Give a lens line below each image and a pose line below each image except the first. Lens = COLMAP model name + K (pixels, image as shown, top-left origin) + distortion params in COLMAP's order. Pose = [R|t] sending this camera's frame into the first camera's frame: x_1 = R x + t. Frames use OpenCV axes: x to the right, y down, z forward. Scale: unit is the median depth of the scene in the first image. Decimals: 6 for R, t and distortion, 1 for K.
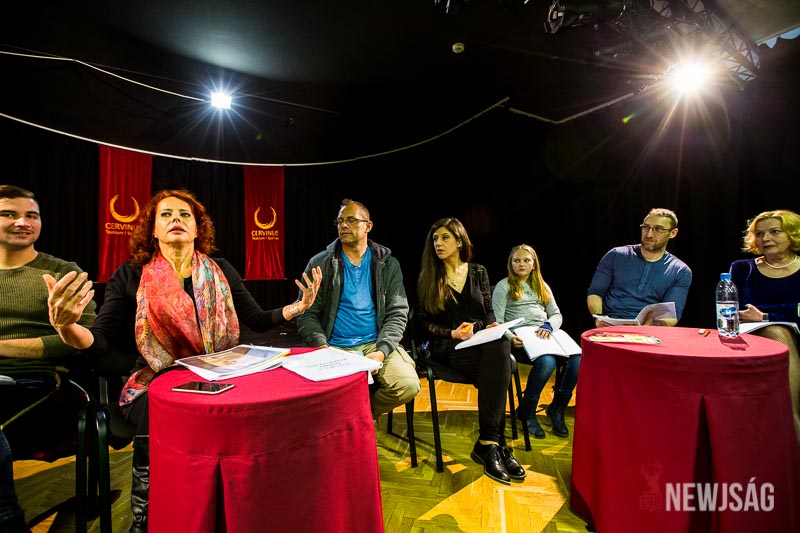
lens RADIAL K [[365.3, 0, 394.3], [0, 365.3, 266.9], [0, 0, 1]] dist [-0.032016, 0.000271]
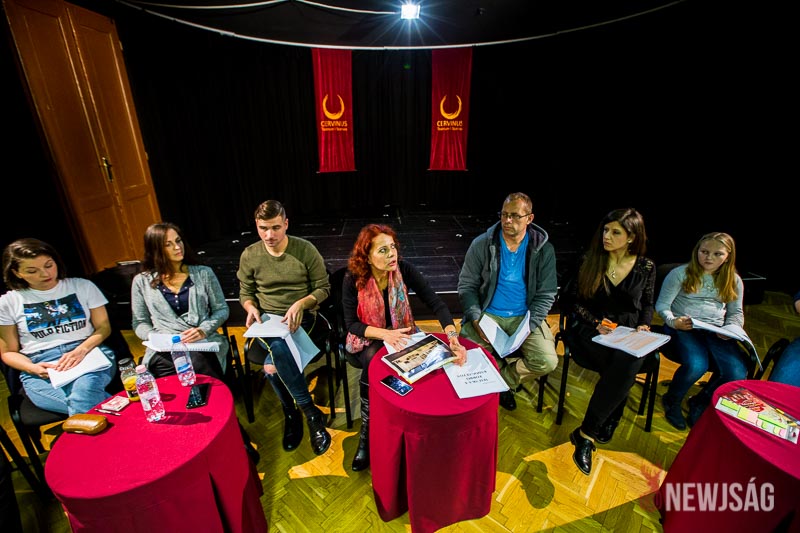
lens RADIAL K [[365.3, 0, 394.3], [0, 365.3, 266.9], [0, 0, 1]] dist [-0.032016, 0.000271]
pose [[0.884216, 0.181604, -0.430327, 0.043367], [0.002590, 0.919398, 0.393319, -0.332869], [0.467070, -0.348894, 0.812477, -0.089734]]
